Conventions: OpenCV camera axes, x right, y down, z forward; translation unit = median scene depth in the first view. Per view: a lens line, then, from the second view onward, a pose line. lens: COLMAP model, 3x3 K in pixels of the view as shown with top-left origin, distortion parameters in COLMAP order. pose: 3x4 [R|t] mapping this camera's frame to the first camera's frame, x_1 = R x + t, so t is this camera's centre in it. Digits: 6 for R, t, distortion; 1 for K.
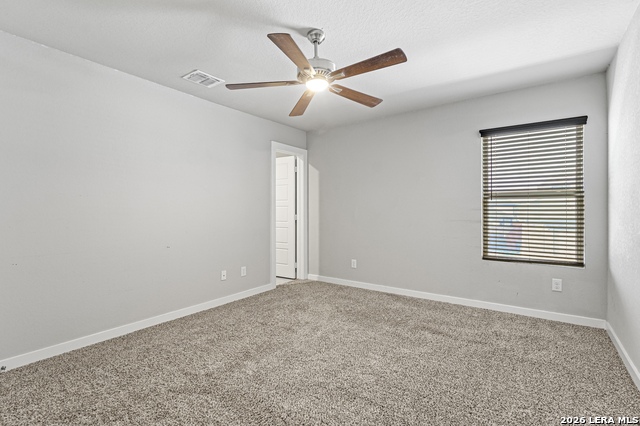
lens RADIAL K [[297.2, 0, 320.0], [0, 297.2, 213.0], [0, 0, 1]] dist [0.000227, 0.000015]
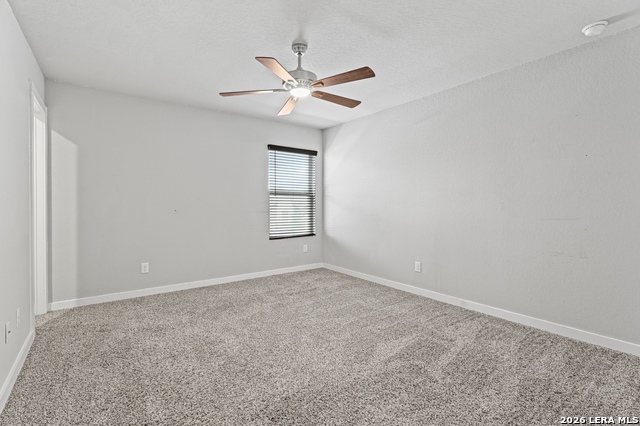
lens RADIAL K [[297.2, 0, 320.0], [0, 297.2, 213.0], [0, 0, 1]] dist [0.000227, 0.000015]
pose [[0.303513, -0.032424, 0.952275, -0.752425], [0.001878, 0.999439, 0.033432, -0.013846], [-0.952825, -0.008358, 0.303404, 0.400465]]
